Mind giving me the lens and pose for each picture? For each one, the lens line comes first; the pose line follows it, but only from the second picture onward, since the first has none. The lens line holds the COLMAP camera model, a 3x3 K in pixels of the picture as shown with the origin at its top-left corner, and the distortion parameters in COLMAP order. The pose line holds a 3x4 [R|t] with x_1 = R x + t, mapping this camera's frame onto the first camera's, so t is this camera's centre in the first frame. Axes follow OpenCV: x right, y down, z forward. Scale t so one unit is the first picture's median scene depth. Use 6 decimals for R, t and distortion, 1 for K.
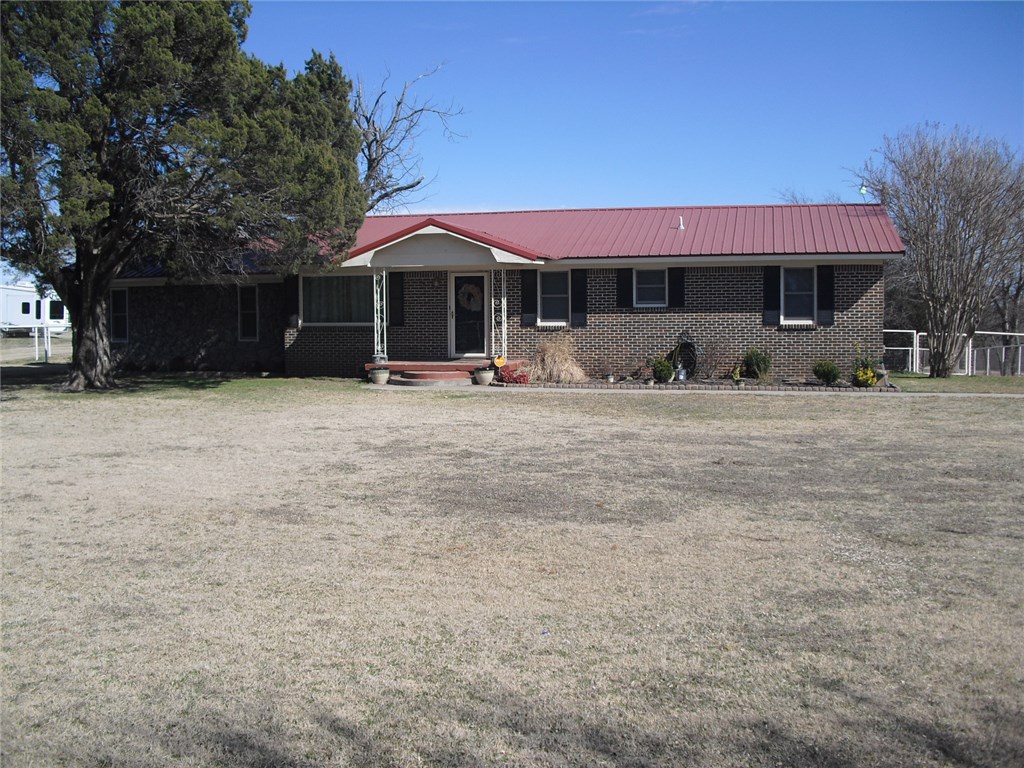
lens RADIAL K [[1070.0, 0, 512.0], [0, 1070.0, 384.0], [0, 0, 1]] dist [-0.009440, 0.016501]
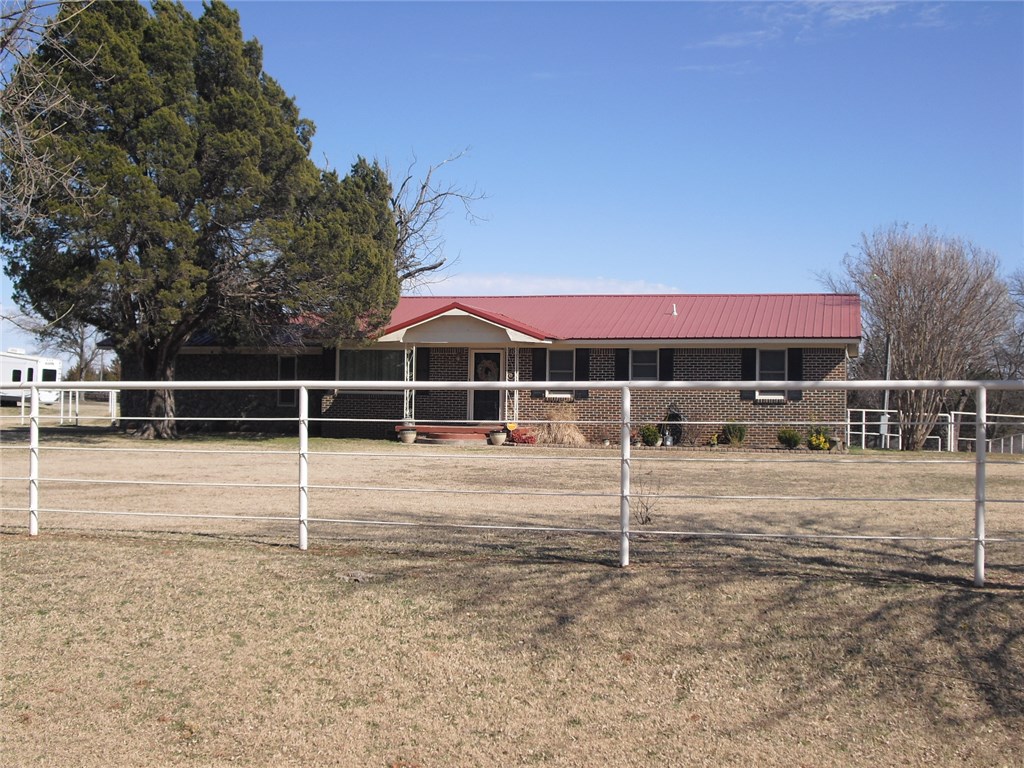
lens RADIAL K [[1312.1, 0, 494.7], [0, 1312.1, 387.4], [0, 0, 1]] dist [0.640980, -0.012353]
pose [[0.999161, 0.023778, -0.033340, 0.017000], [-0.026372, 0.996476, -0.079626, 0.052054], [0.031330, 0.080438, 0.996267, -0.431155]]
